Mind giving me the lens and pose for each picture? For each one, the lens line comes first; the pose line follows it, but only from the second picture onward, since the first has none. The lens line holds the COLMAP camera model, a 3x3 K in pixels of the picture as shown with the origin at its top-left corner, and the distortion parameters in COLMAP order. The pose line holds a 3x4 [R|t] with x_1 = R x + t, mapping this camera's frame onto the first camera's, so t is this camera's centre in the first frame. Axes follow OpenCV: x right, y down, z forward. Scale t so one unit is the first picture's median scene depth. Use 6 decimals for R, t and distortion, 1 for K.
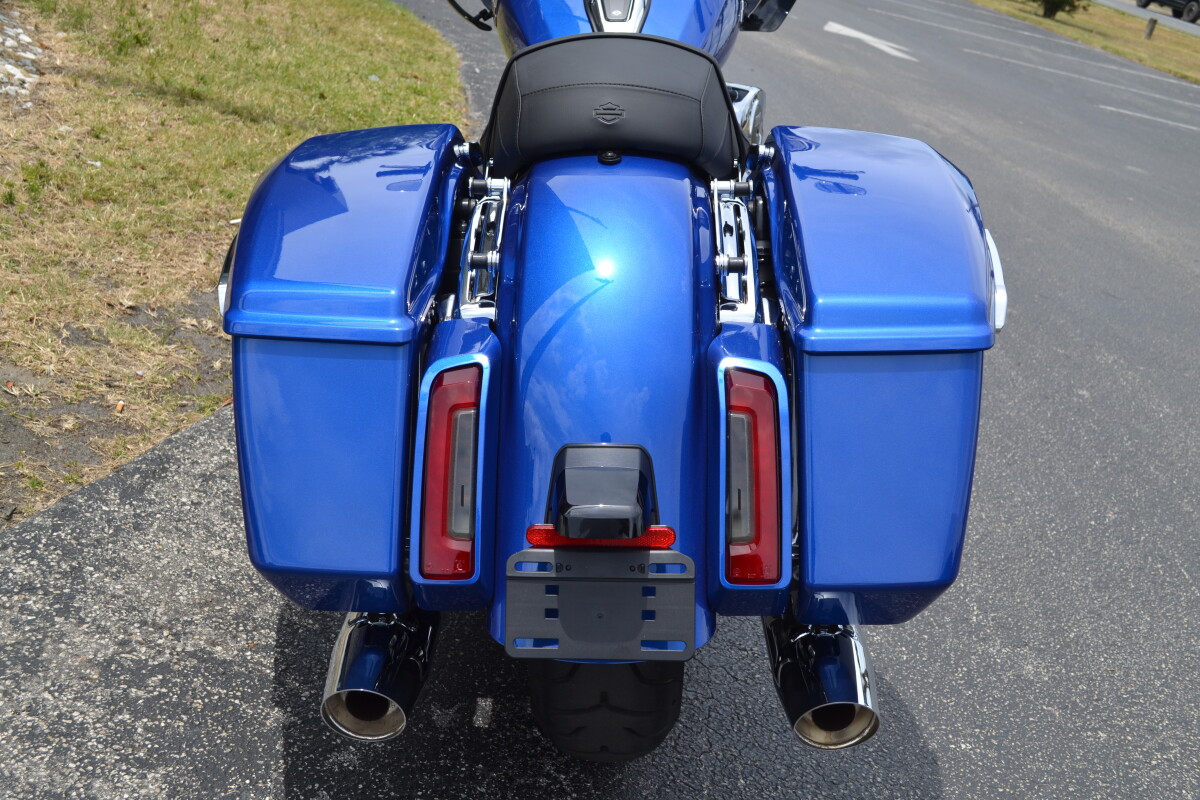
lens RADIAL K [[1338.9, 0, 599.2], [0, 1338.9, 400.3], [0, 0, 1]] dist [-0.001080, 0.000000]
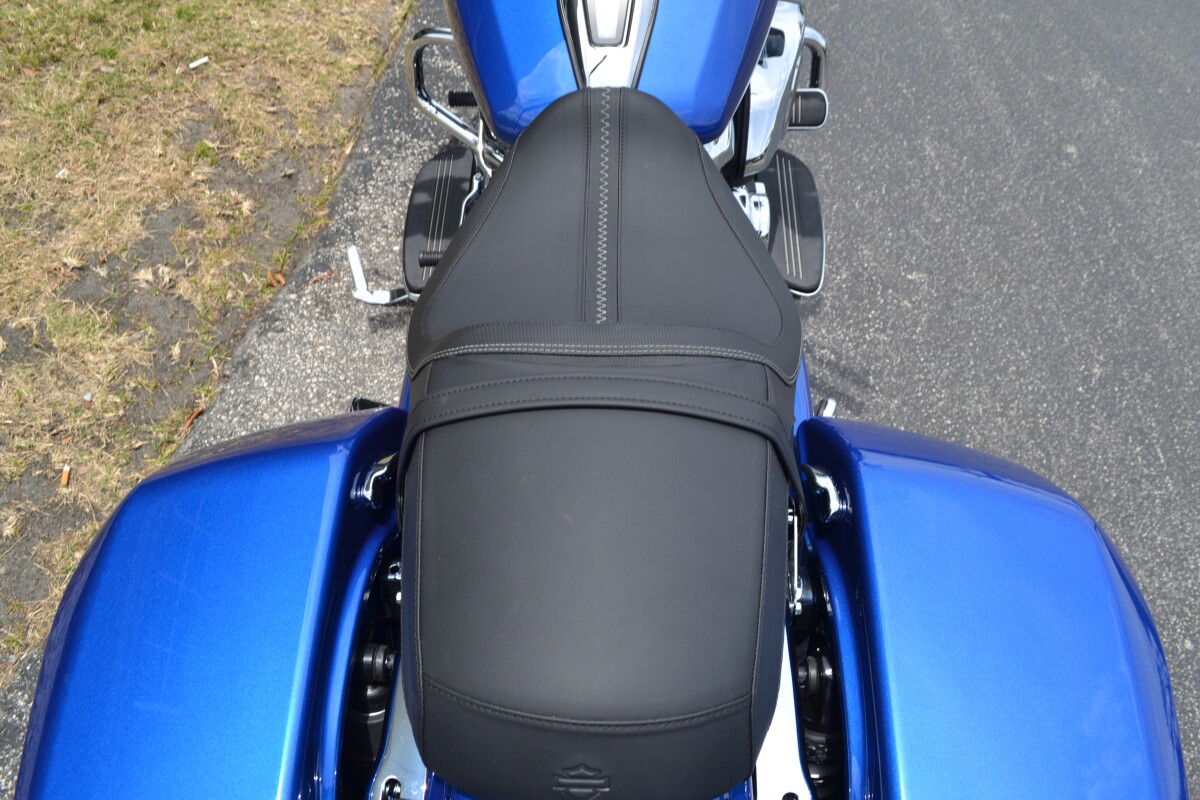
lens RADIAL K [[953.0, 0, 602.5], [0, 953.0, 399.9], [0, 0, 1]] dist [-0.058210, -0.007280]
pose [[0.999864, -0.007883, -0.014483, 0.013854], [0.014053, 0.866864, 0.498346, -0.299025], [0.008627, -0.498482, 0.866857, 0.408484]]
